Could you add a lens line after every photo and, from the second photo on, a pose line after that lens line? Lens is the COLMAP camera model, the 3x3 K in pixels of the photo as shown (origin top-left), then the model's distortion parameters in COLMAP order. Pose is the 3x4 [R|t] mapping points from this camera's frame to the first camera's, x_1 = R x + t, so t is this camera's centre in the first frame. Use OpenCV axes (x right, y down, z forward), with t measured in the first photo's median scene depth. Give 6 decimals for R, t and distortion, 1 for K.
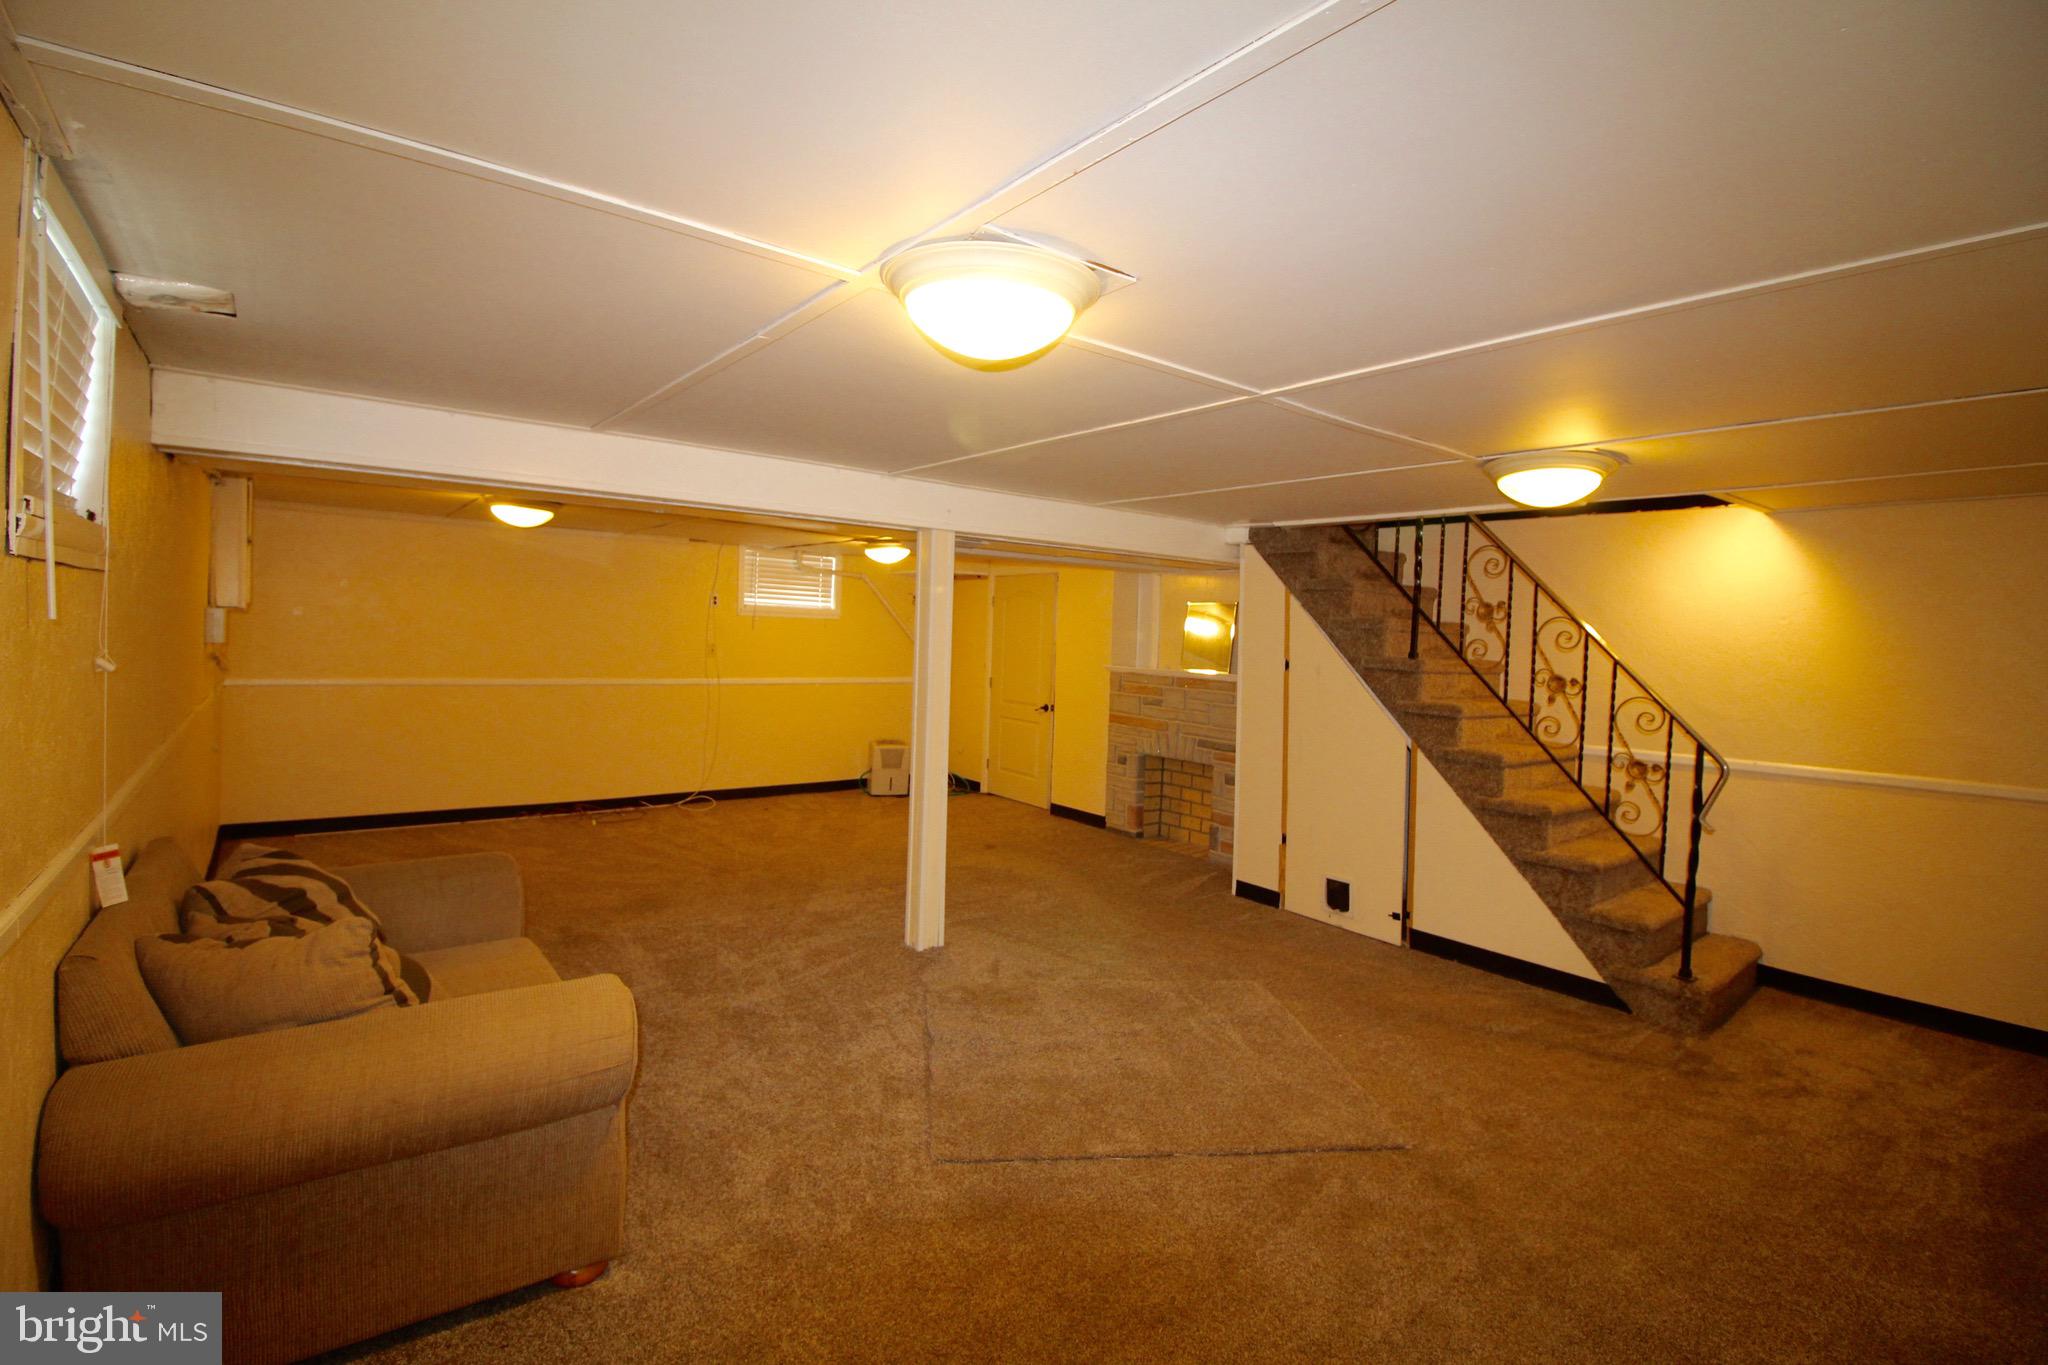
lens RADIAL K [[951.7, 0, 1016.3], [0, 951.7, 658.9], [0, 0, 1]] dist [0.002198, -0.012872]
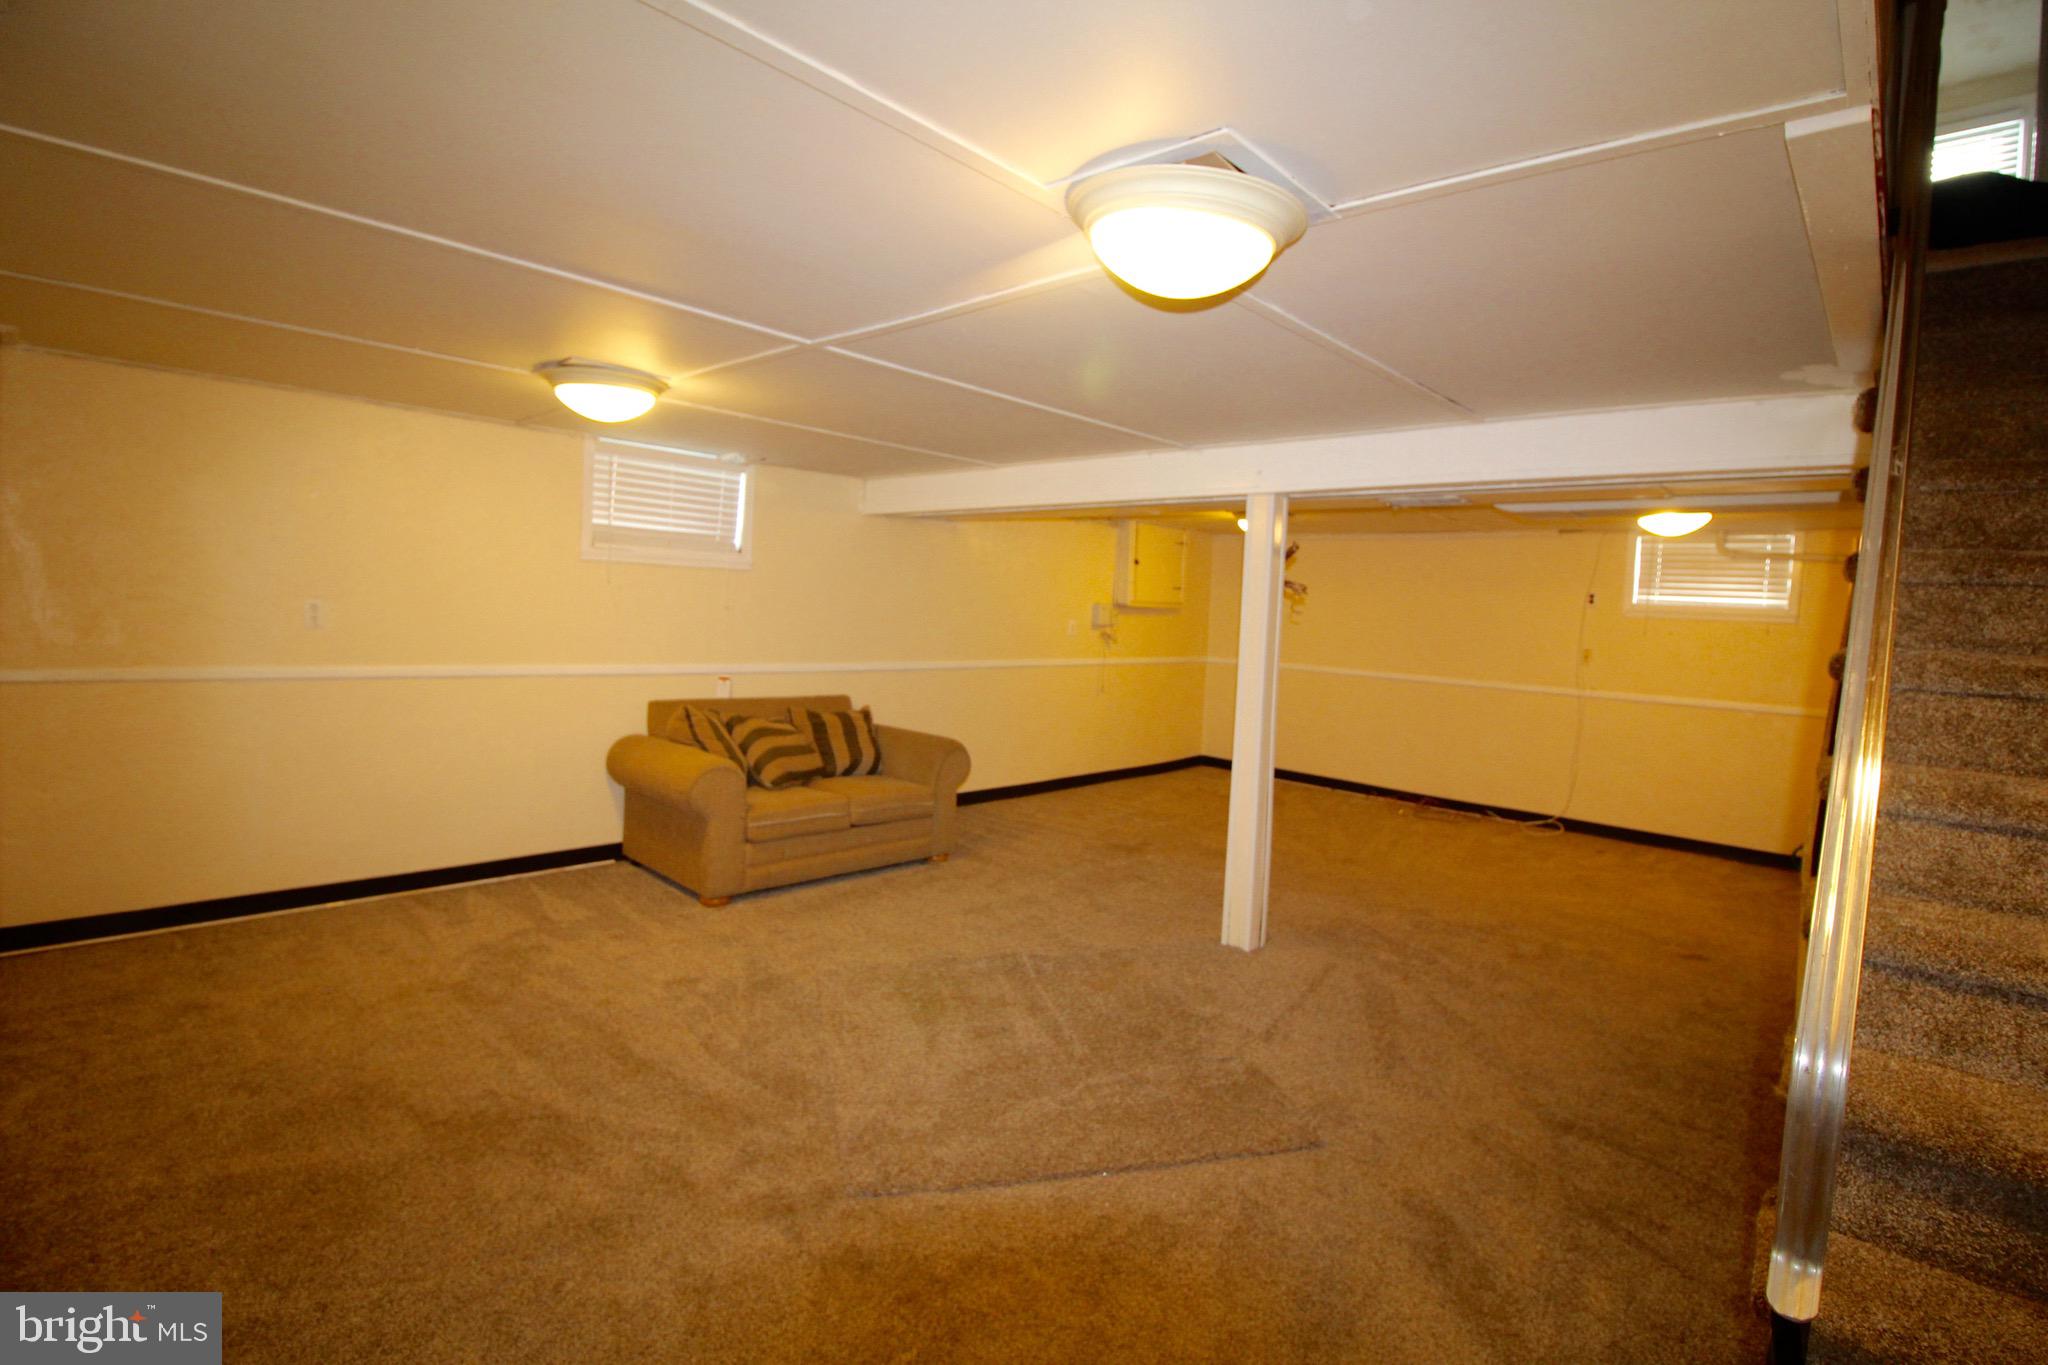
lens RADIAL K [[936.0, 0, 1036.5], [0, 936.0, 678.0], [0, 0, 1]] dist [0.000528, -0.000039]
pose [[0.170816, 0.052965, -0.983878, 0.427438], [-0.067866, 0.996815, 0.041878, 0.008090], [0.982963, 0.059619, 0.173866, 0.363687]]
